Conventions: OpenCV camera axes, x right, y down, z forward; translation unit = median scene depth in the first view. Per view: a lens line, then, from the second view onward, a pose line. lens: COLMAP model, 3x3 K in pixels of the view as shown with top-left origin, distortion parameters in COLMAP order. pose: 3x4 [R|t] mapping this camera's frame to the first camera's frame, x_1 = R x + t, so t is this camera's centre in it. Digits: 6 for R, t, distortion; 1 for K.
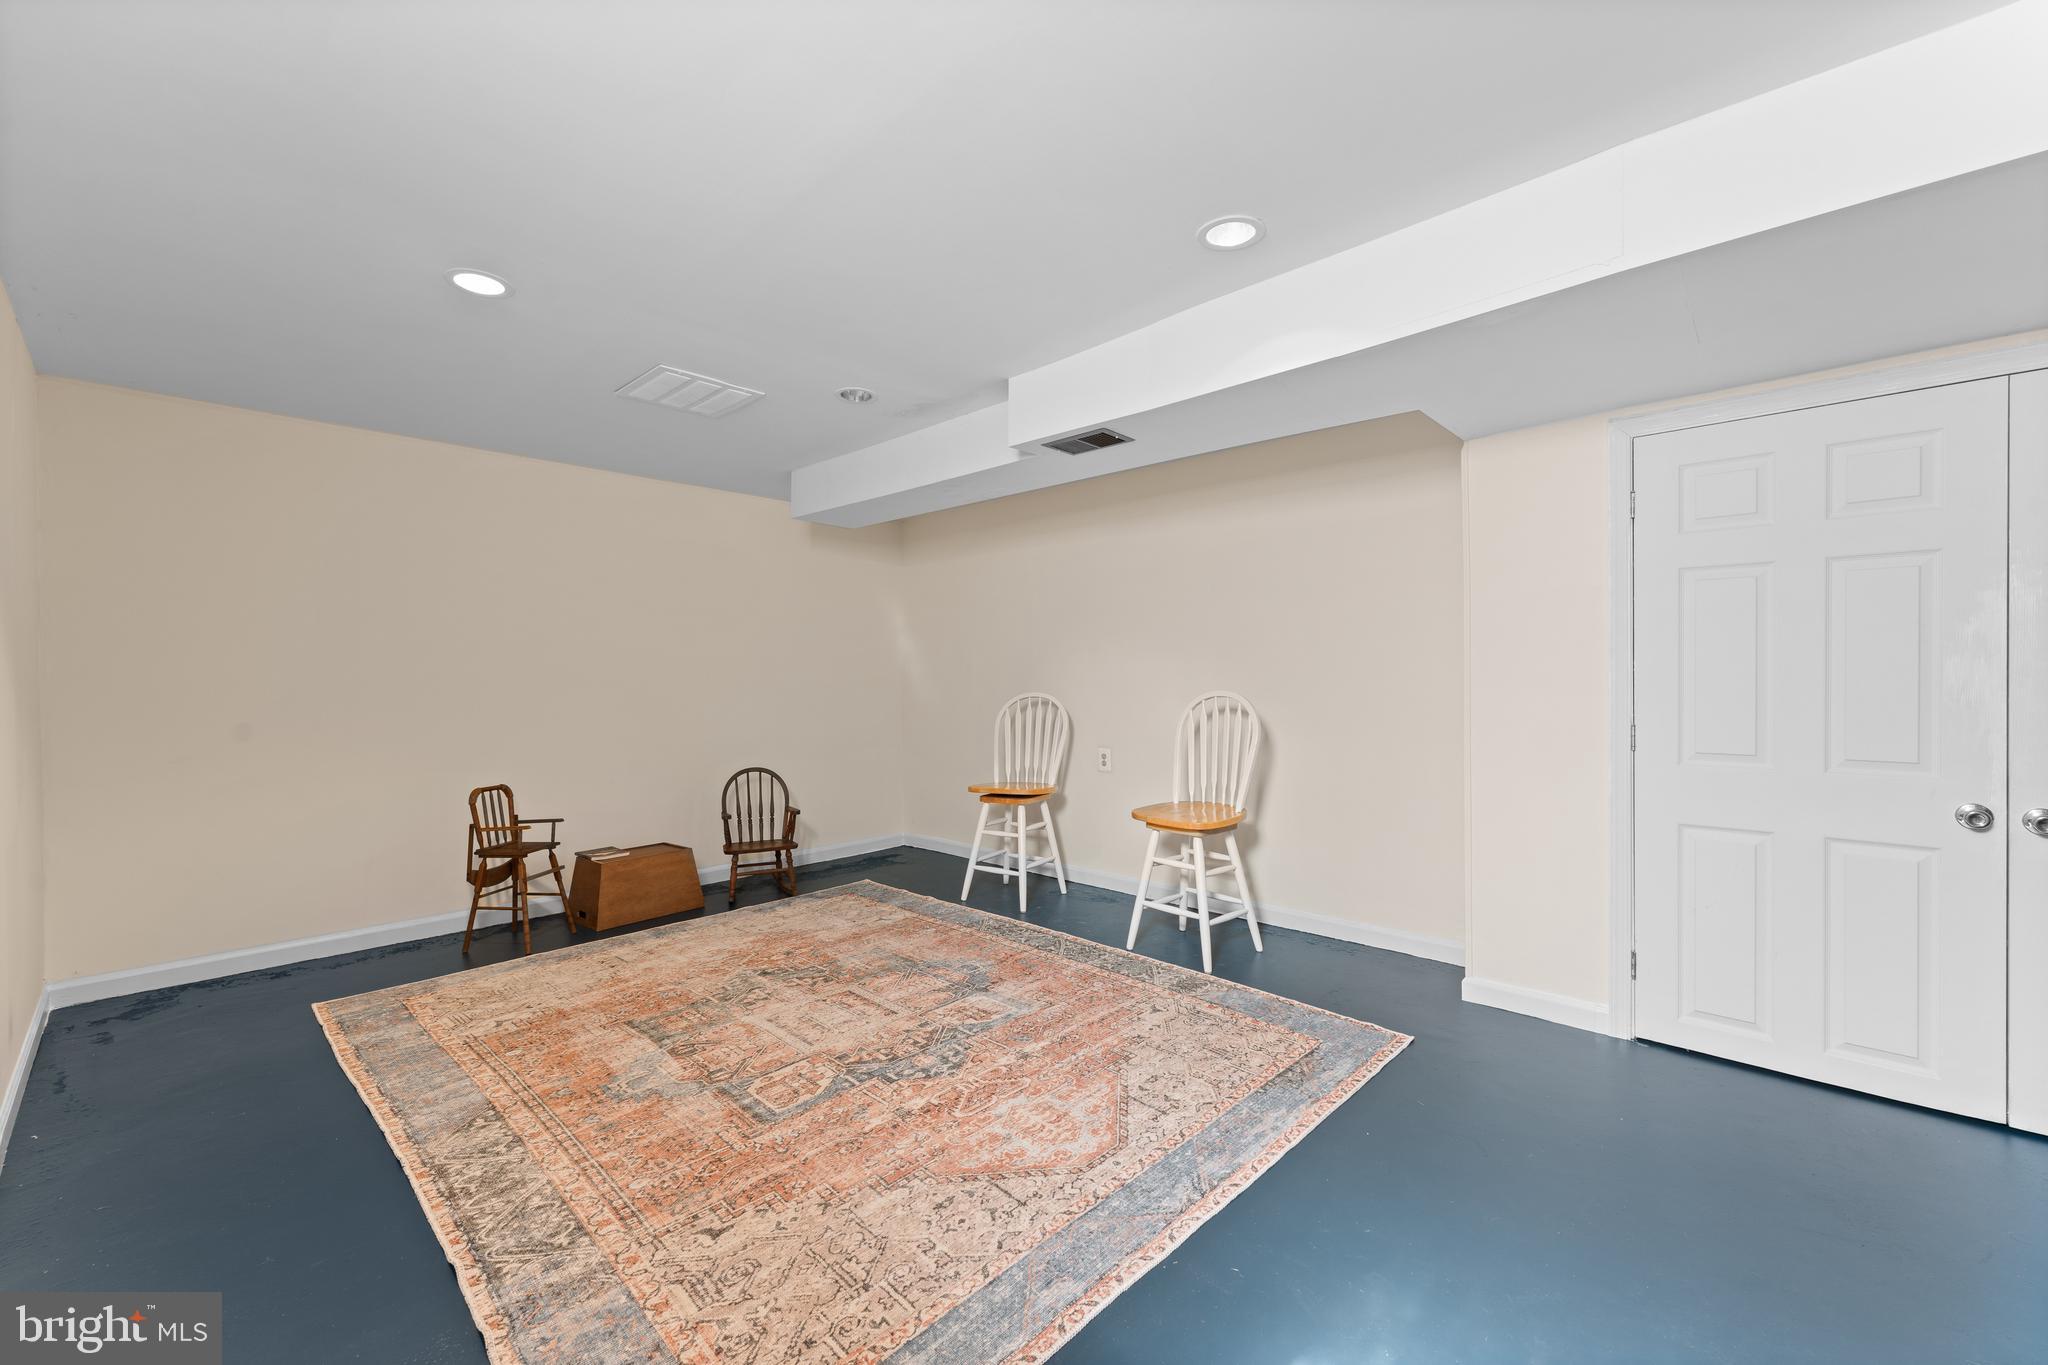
lens RADIAL K [[826.8, 0, 1025.9], [0, 826.8, 679.3], [0, 0, 1]] dist [-0.002145, 0.000259]
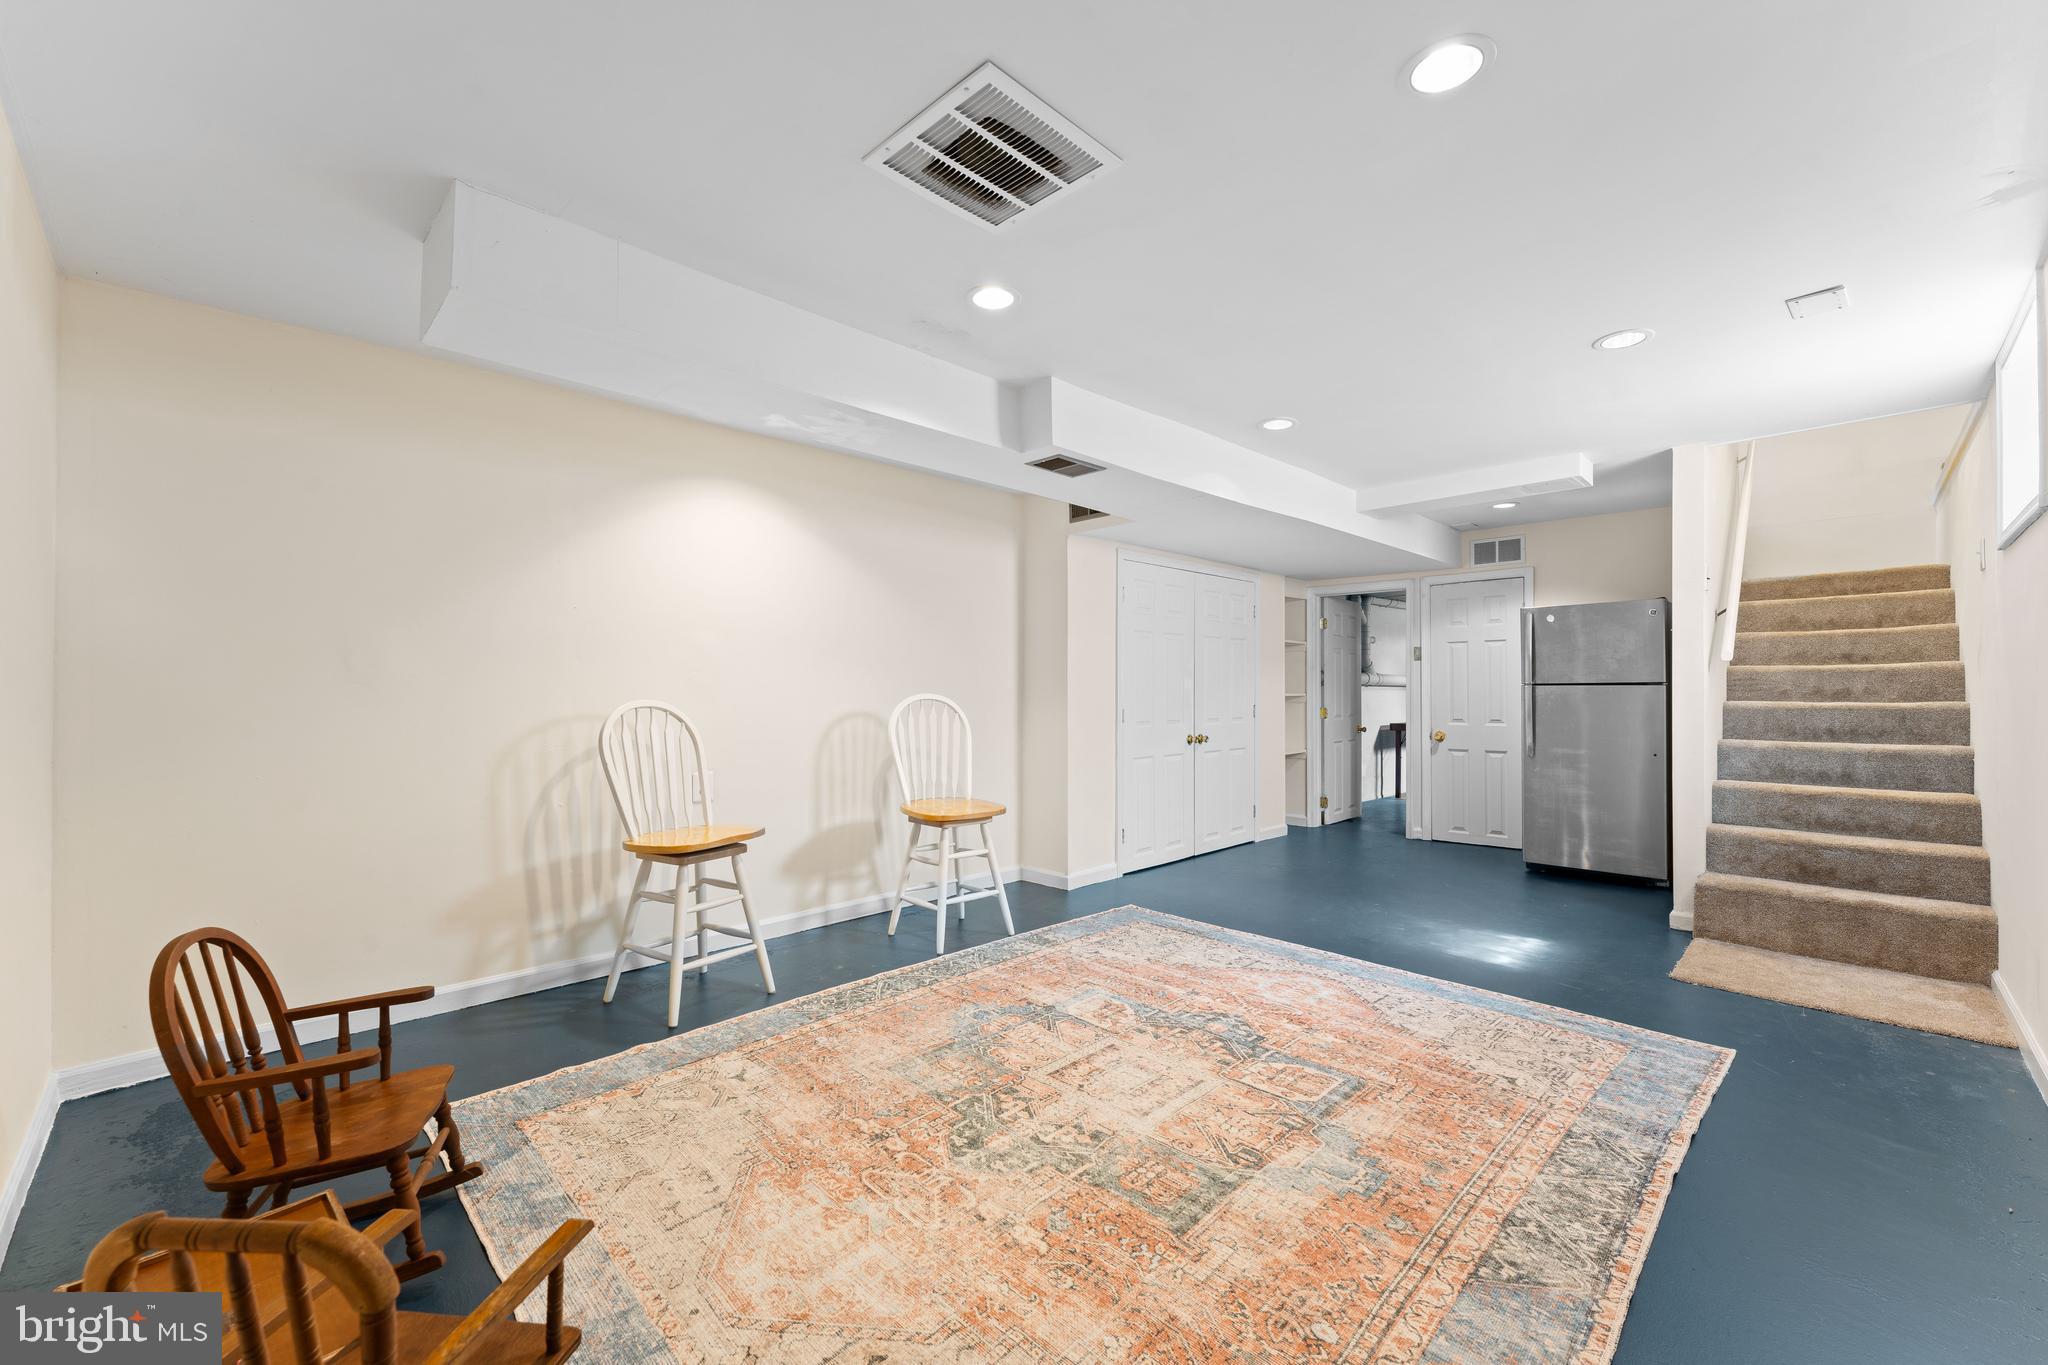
lens RADIAL K [[826.8, 0, 1025.7], [0, 826.8, 687.2], [0, 0, 1]] dist [-0.002145, 0.000259]
pose [[0.021959, 0.011154, 0.999697, -1.227926], [0.005318, 0.999922, -0.011273, 0.023120], [-0.999745, 0.005564, 0.021898, 1.229153]]
